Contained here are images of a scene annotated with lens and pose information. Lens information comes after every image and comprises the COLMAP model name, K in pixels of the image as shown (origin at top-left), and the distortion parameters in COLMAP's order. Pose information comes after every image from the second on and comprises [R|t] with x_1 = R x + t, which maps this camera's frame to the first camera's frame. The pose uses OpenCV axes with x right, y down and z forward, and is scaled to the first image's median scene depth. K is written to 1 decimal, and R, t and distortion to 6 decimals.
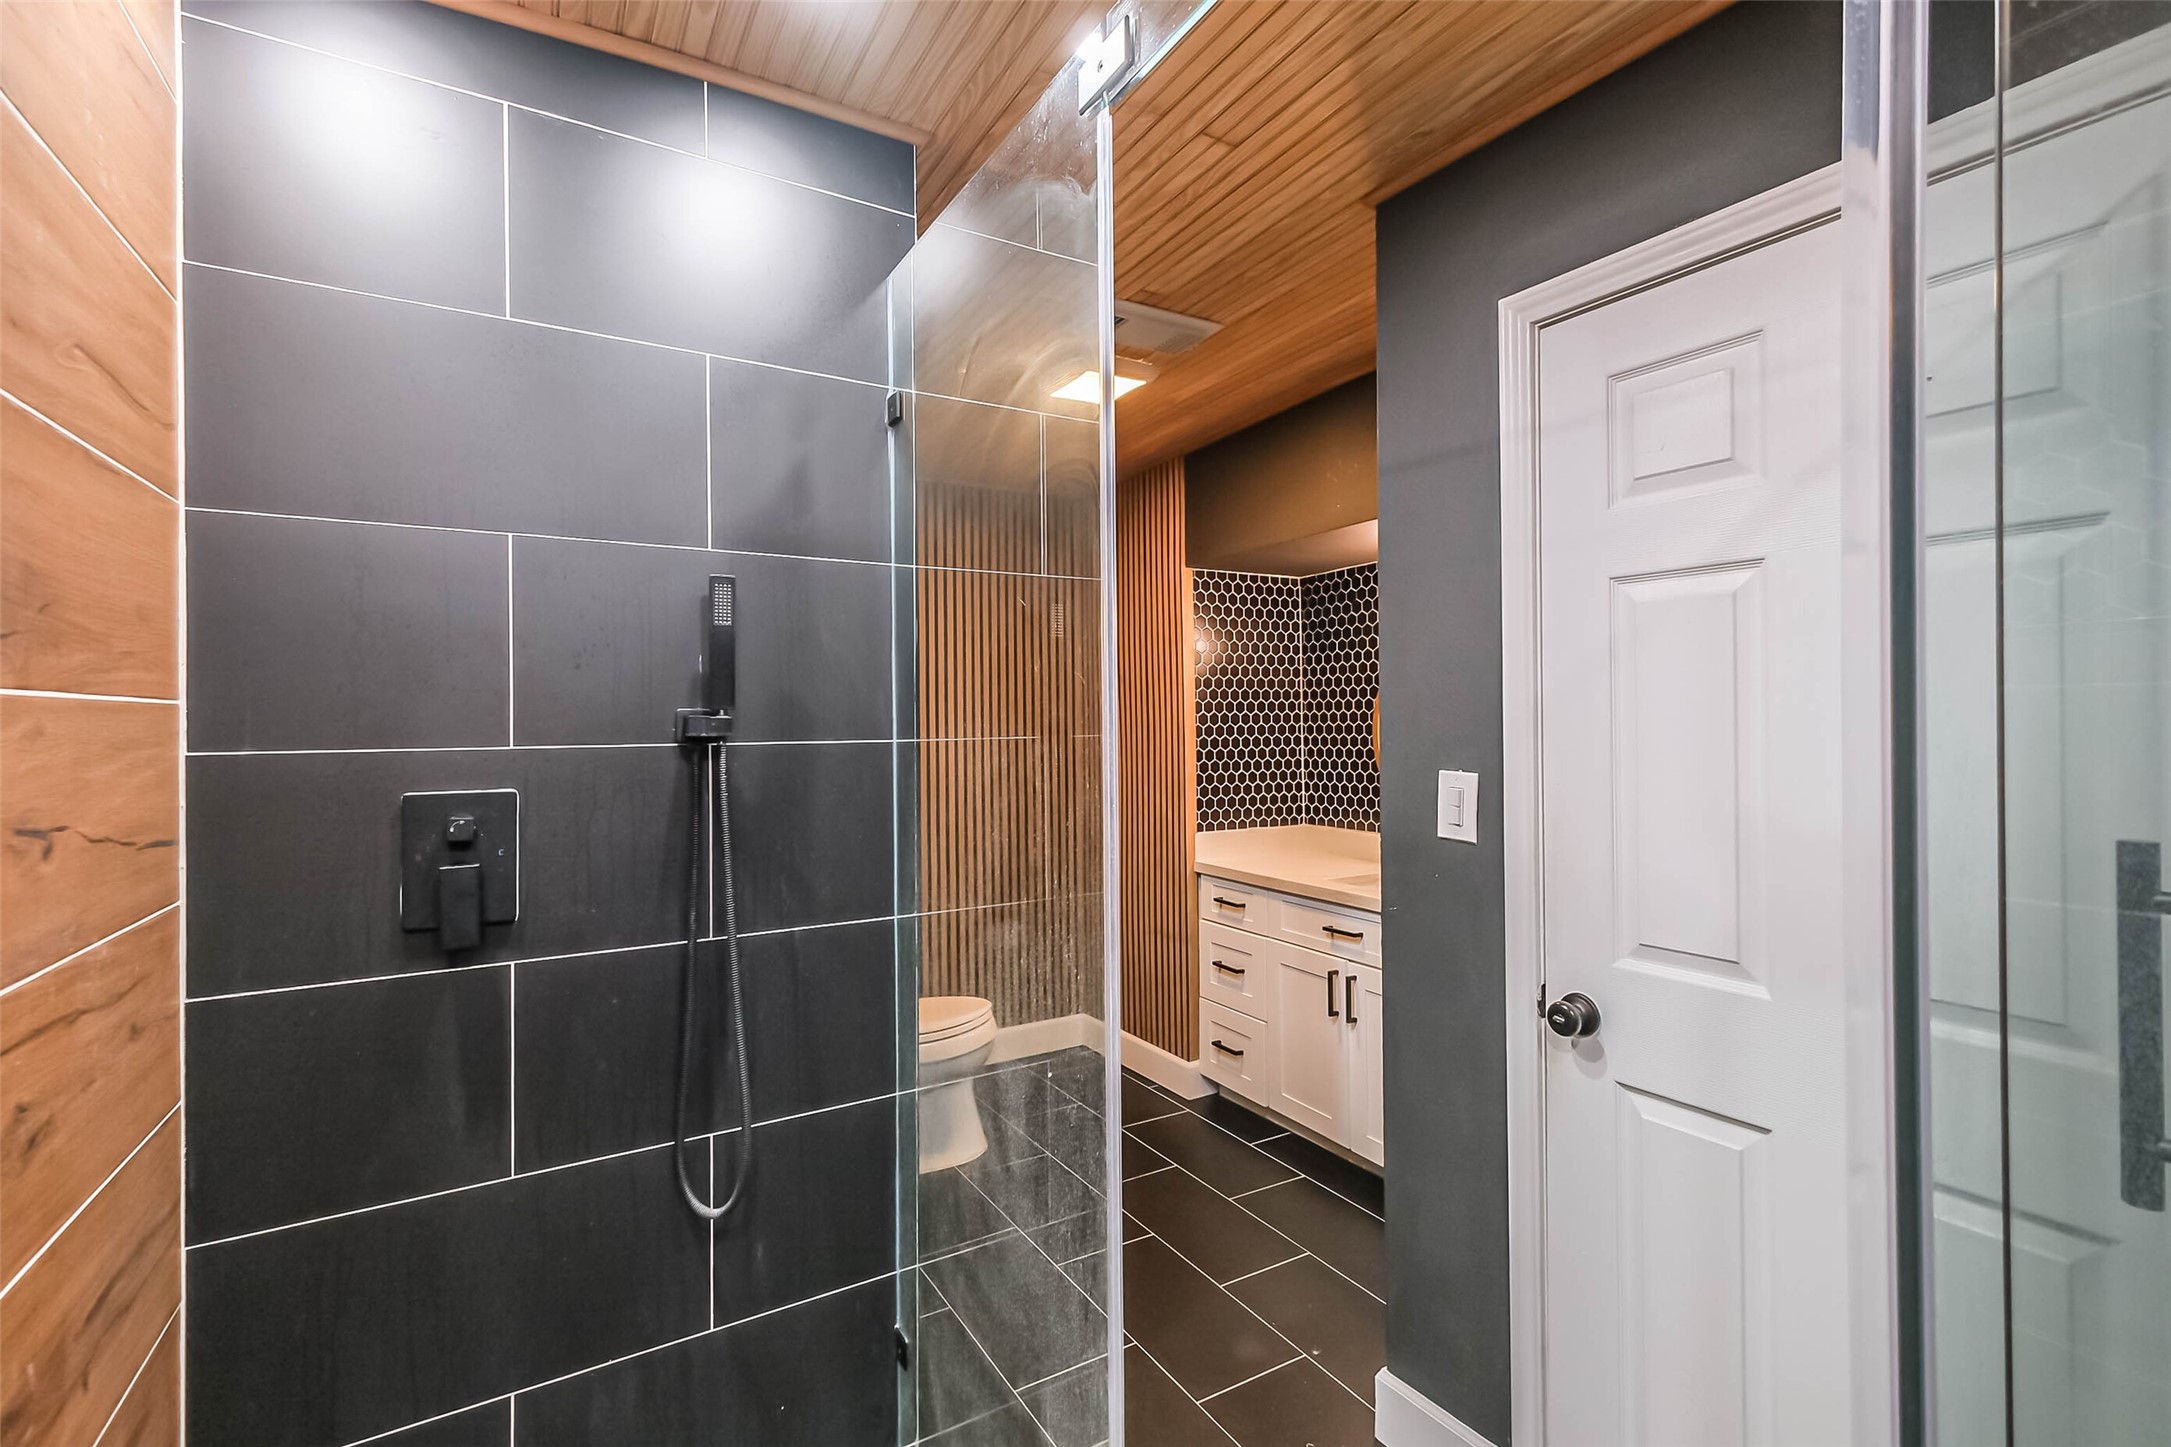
lens RADIAL K [[965.0, 0, 1095.8], [0, 965.0, 722.3], [0, 0, 1]] dist [0.010323, -0.000476]
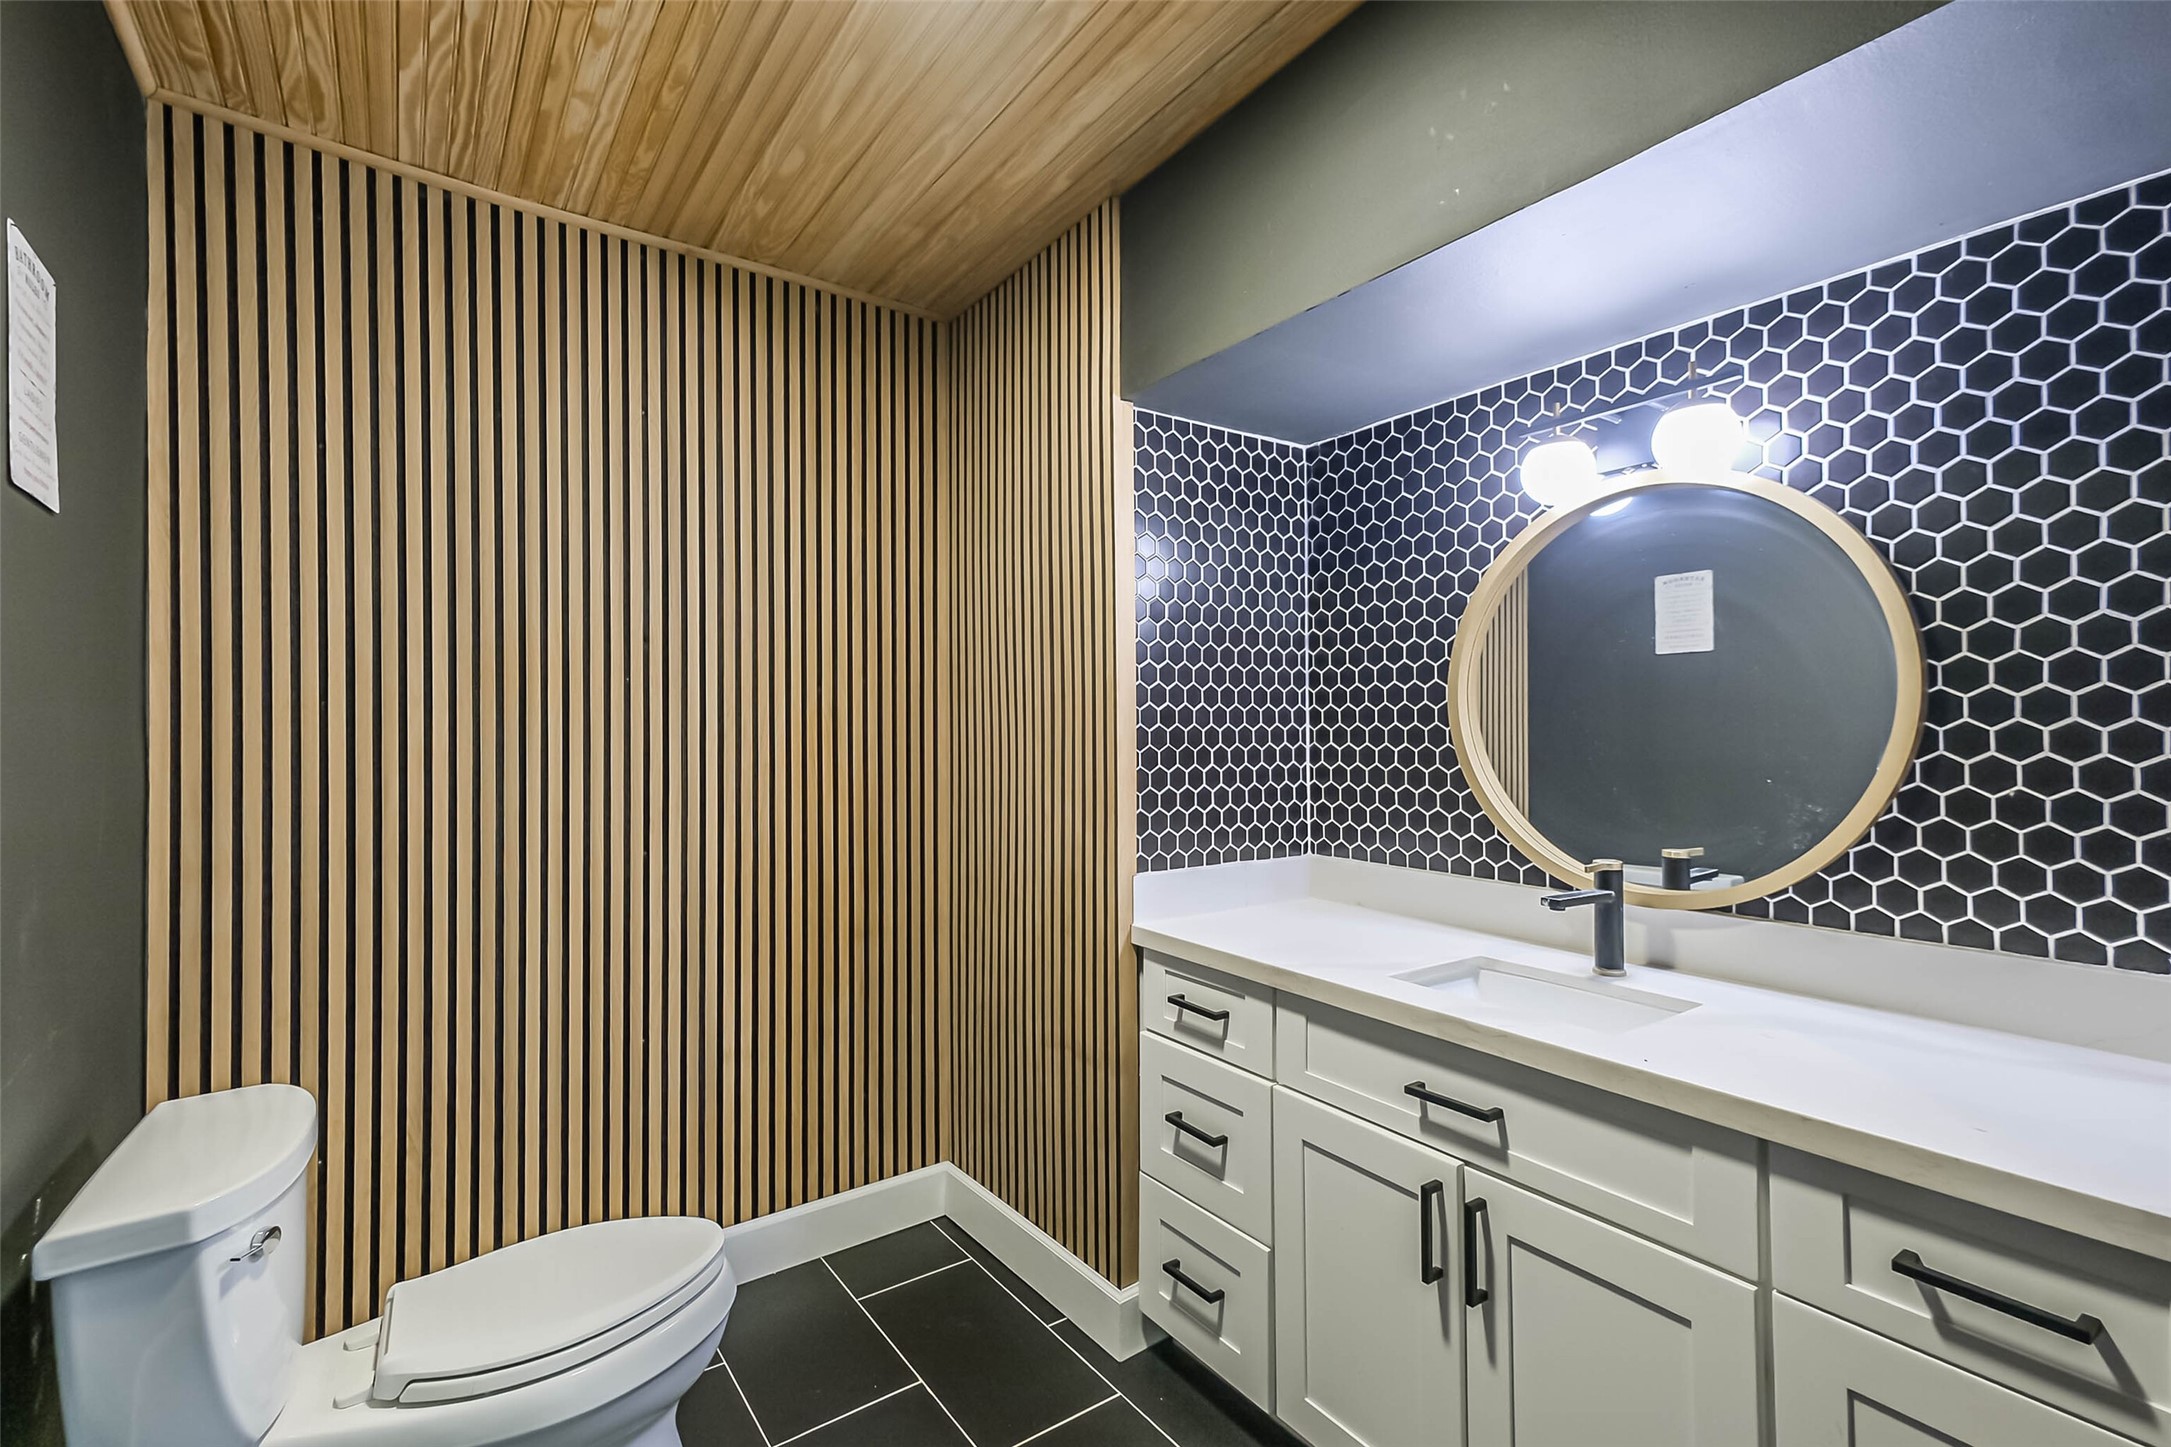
lens RADIAL K [[965.0, 0, 1095.8], [0, 965.0, 722.3], [0, 0, 1]] dist [0.010323, -0.000476]
pose [[0.996410, 0.007948, 0.084282, 0.031732], [-0.007905, 0.999968, -0.000836, 0.025602], [-0.084286, 0.000167, 0.996442, 0.426527]]
